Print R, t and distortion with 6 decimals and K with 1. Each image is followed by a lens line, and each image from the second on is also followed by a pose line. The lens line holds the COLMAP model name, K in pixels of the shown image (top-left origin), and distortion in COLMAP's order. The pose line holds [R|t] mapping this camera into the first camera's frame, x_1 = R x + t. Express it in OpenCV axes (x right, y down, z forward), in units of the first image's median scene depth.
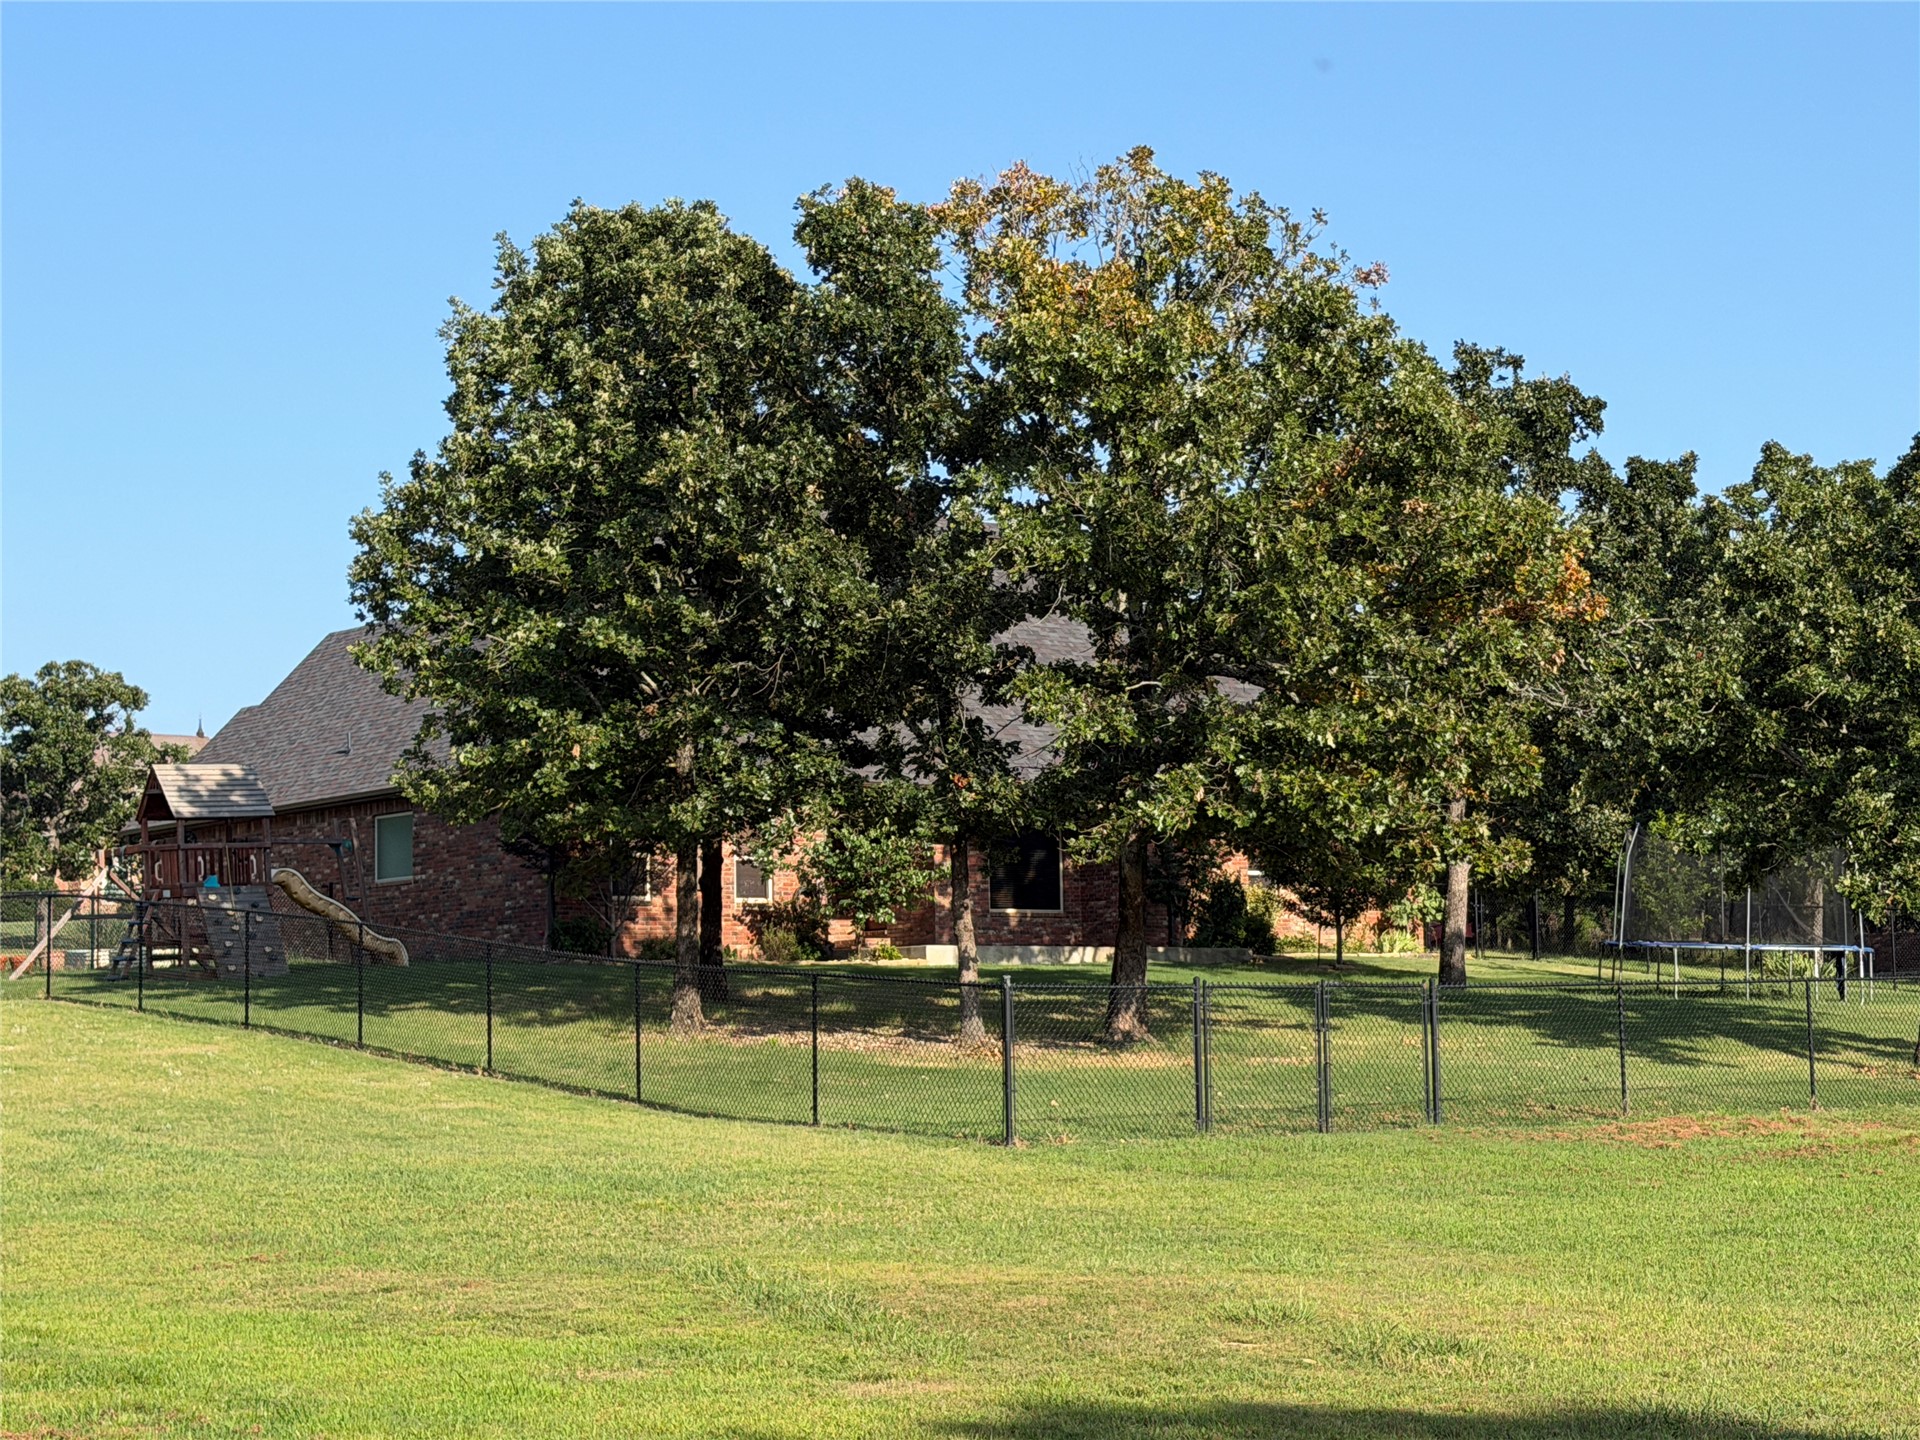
lens RADIAL K [[3436.6, 0, 958.1], [0, 3436.6, 714.4], [0, 0, 1]] dist [-0.033838, 0.000000]
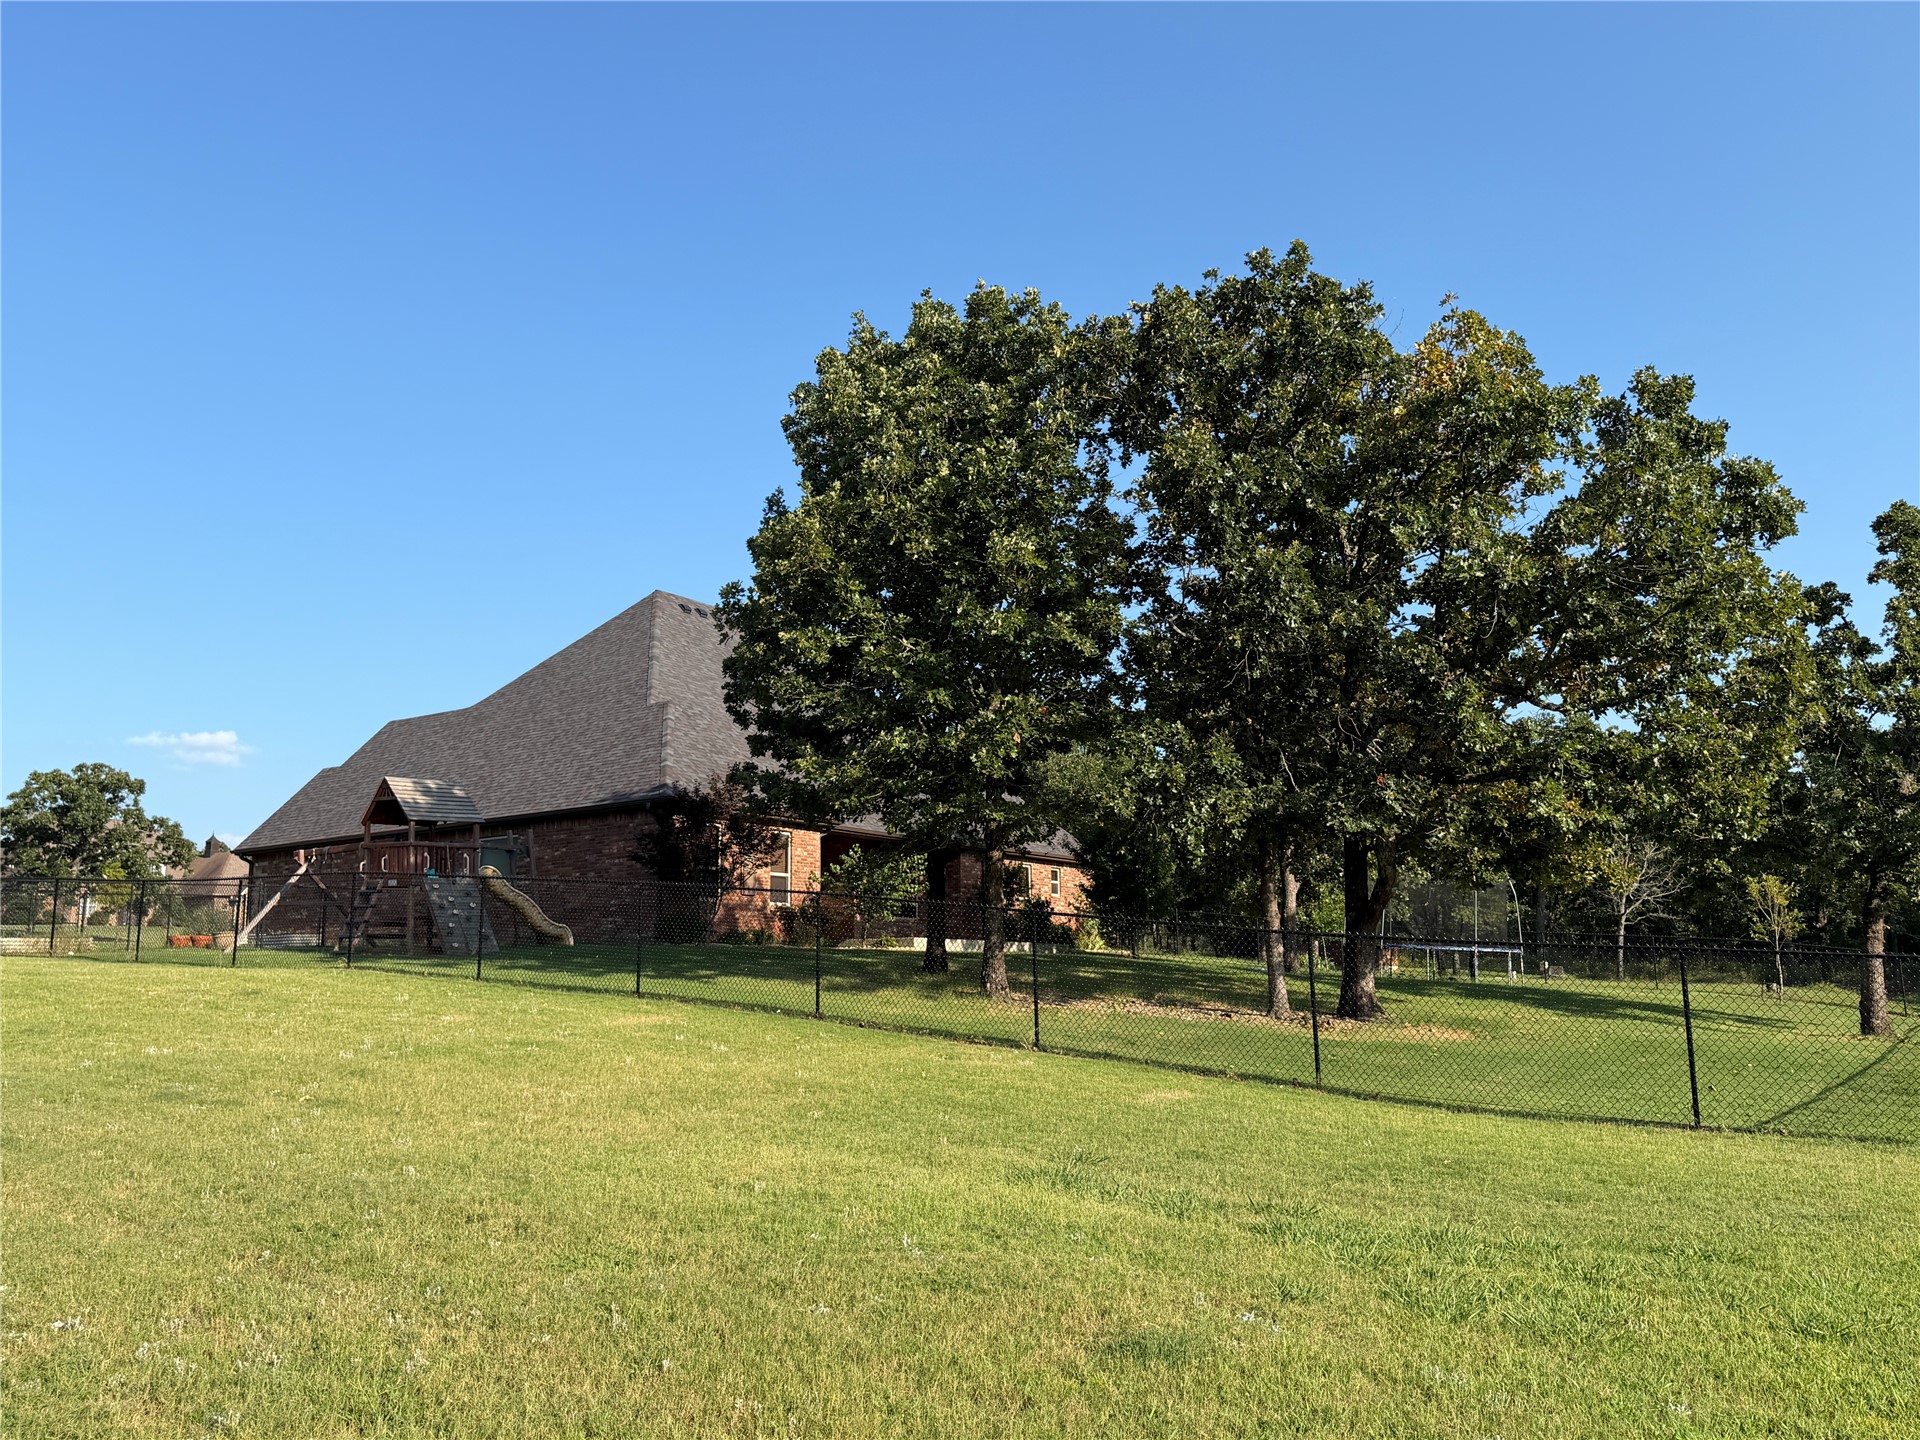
lens RADIAL K [[1533.5, 0, 958.9], [0, 1533.5, 727.1], [0, 0, 1]] dist [0.041594, -0.004291]
pose [[0.954574, 0.060203, 0.291829, -0.200265], [-0.036952, 0.995734, -0.084545, 0.035801], [-0.295674, 0.069920, 0.952727, 0.408927]]
